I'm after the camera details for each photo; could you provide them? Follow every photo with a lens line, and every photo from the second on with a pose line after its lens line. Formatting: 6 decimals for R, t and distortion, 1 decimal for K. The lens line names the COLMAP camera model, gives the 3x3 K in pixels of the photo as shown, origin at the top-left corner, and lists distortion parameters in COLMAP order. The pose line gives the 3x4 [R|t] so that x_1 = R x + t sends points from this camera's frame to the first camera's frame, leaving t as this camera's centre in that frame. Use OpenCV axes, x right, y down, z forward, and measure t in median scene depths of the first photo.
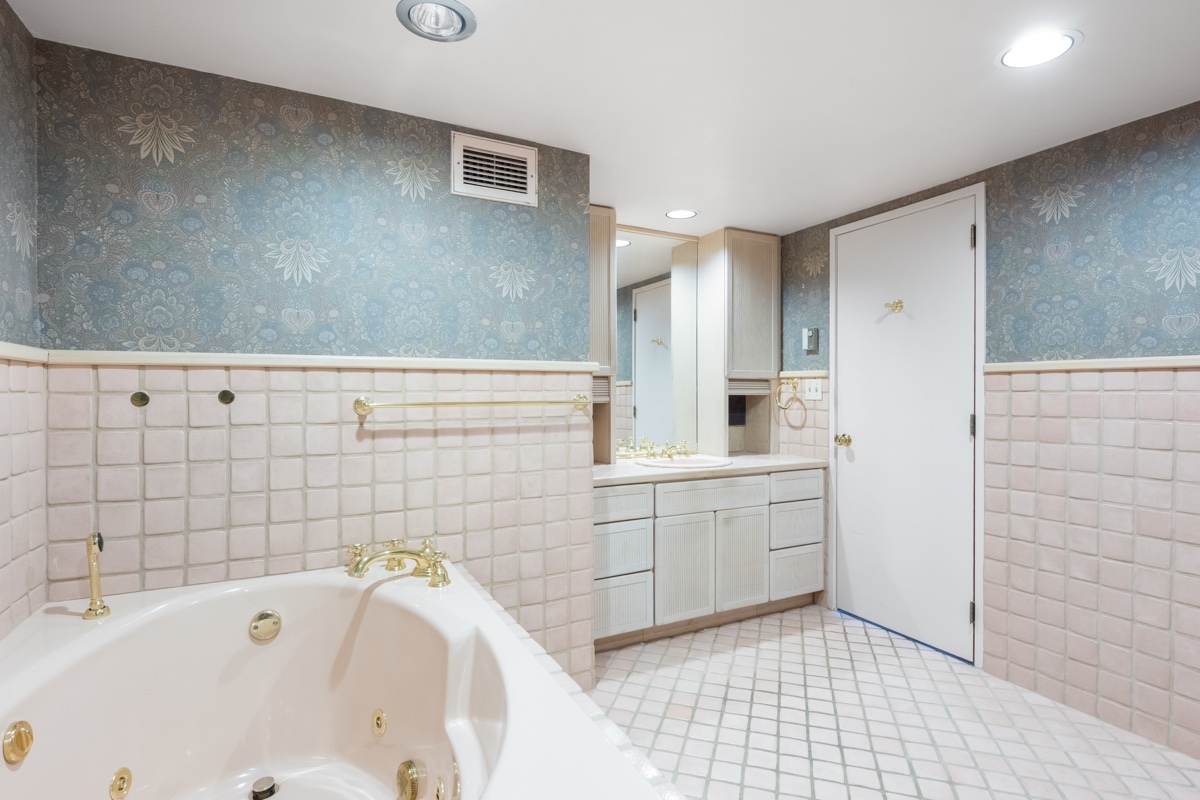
lens RADIAL K [[591.7, 0, 600.0], [0, 591.7, 400.0], [0, 0, 1]] dist [-0.002500, -0.000297]
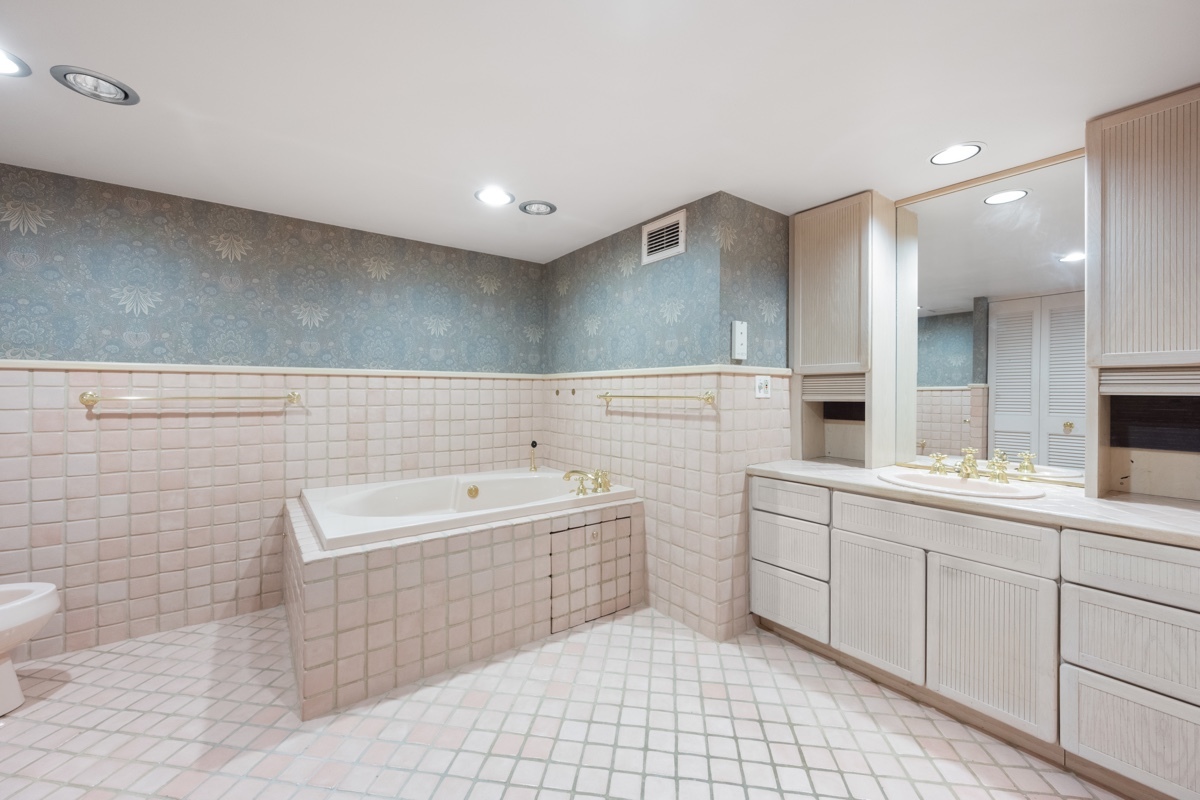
lens RADIAL K [[474.0, 0, 600.4], [0, 474.0, 393.7], [0, 0, 1]] dist [-0.001974, -0.000112]
pose [[0.153596, 0.005201, -0.988120, 0.940393], [-0.017418, 0.999845, 0.002555, -0.003703], [0.987980, 0.016819, 0.153663, 0.656895]]
